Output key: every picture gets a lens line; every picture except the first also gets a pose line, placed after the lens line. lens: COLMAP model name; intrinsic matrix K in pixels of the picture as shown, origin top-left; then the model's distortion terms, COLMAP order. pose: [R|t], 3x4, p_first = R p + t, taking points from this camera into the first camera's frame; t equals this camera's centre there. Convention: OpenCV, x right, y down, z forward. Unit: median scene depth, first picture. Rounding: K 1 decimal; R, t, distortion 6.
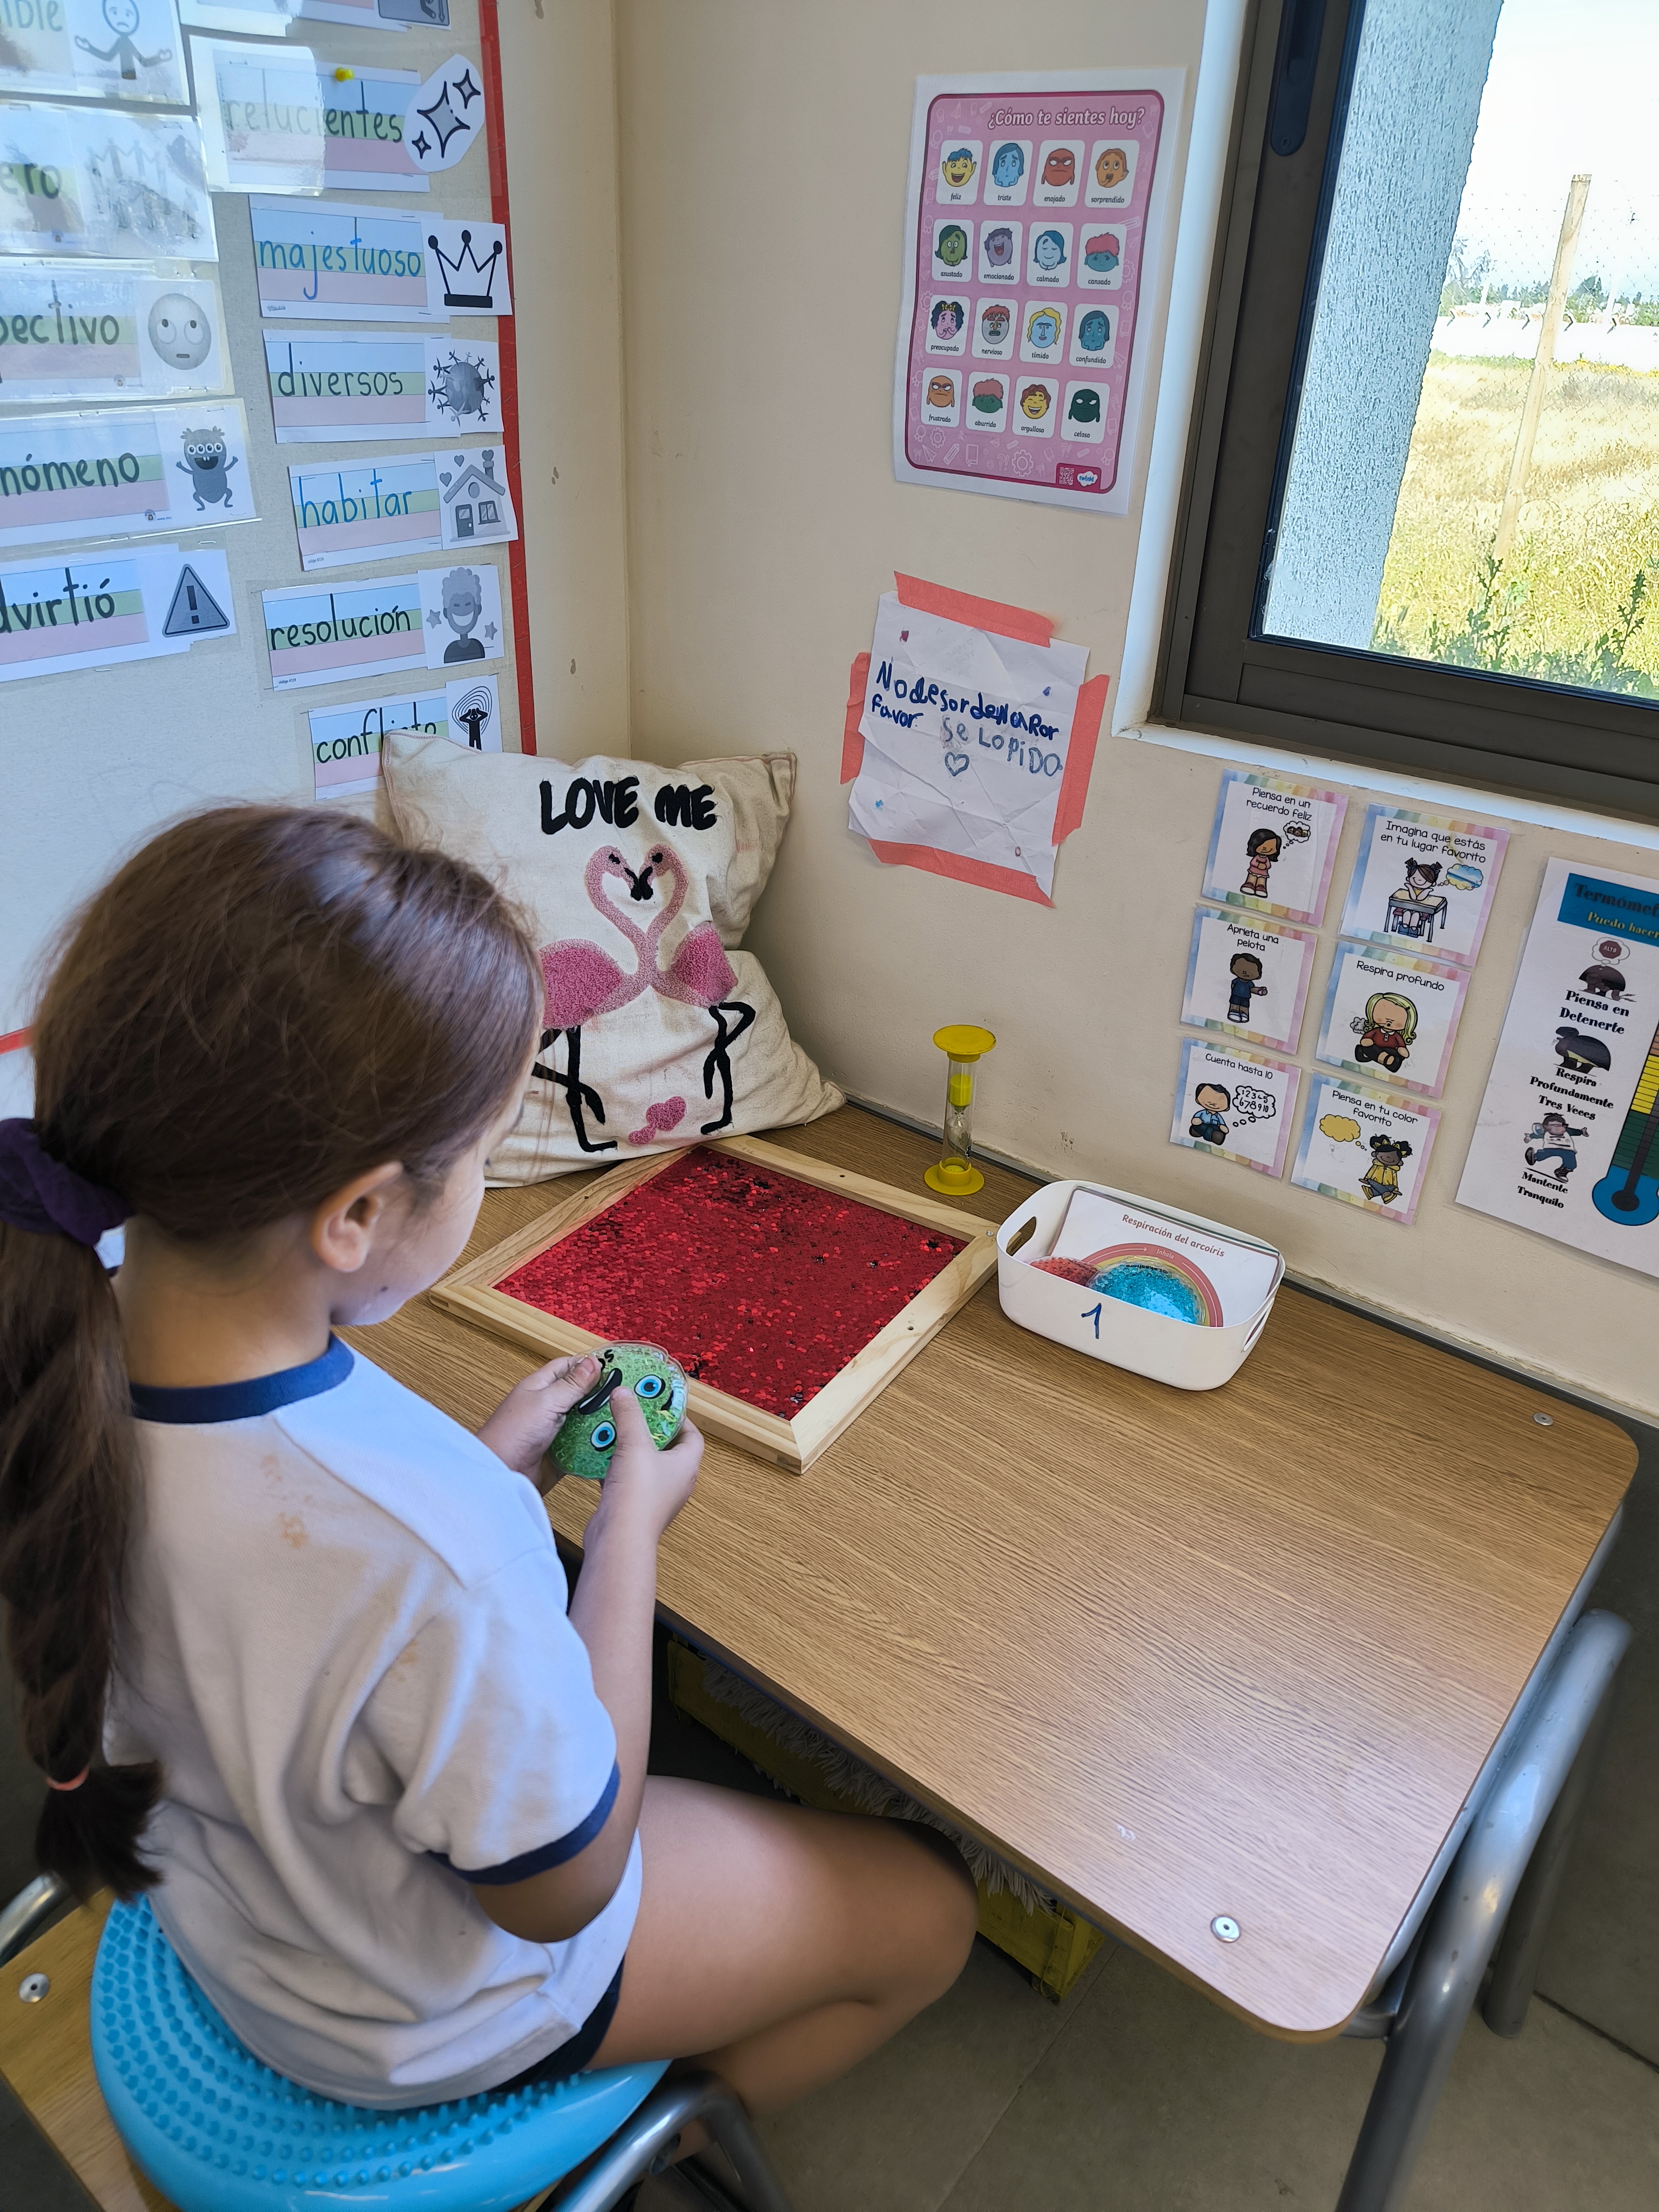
lens RADIAL K [[1545.5, 0, 827.3], [0, 1545.5, 1108.1], [0, 0, 1]] dist [0.002082, -0.008325]
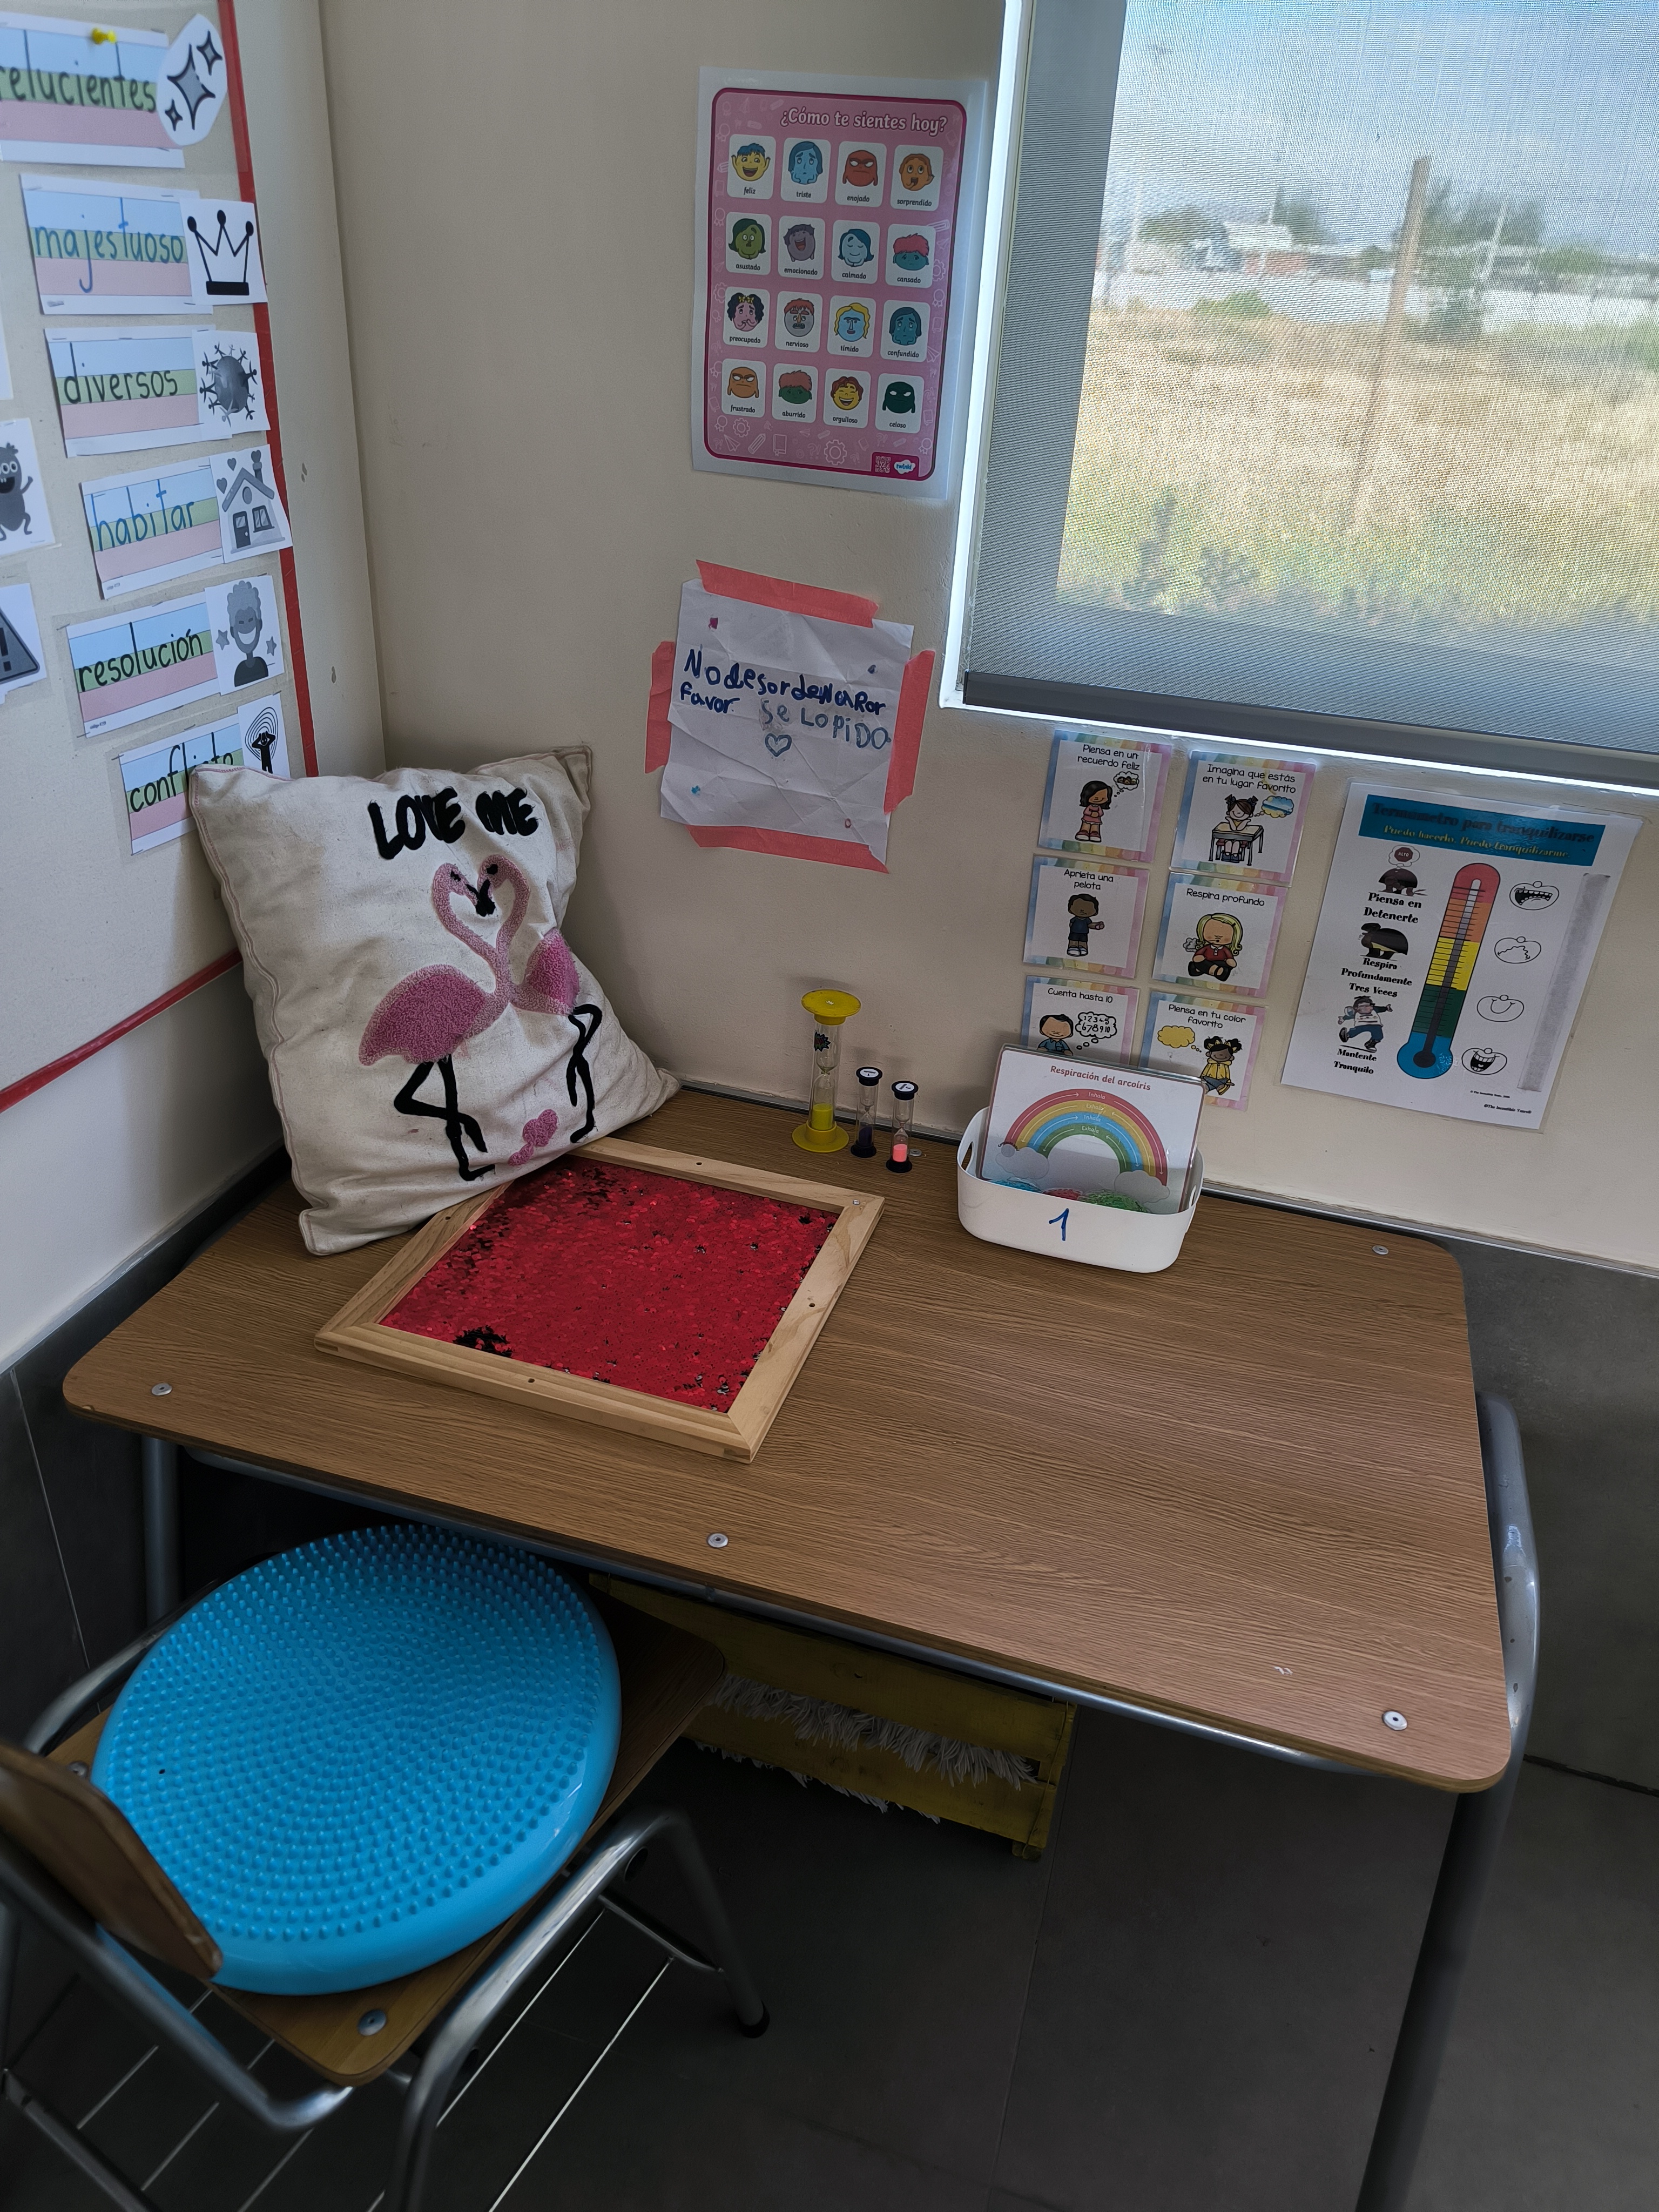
lens RADIAL K [[1545.5, 0, 835.3], [0, 1545.5, 1106.5], [0, 0, 1]] dist [0.002082, -0.008325]
pose [[0.925927, -0.172108, 0.336210, -0.295929], [0.158935, 0.985044, 0.066542, -0.052628], [-0.342635, -0.008177, 0.939433, 0.019962]]
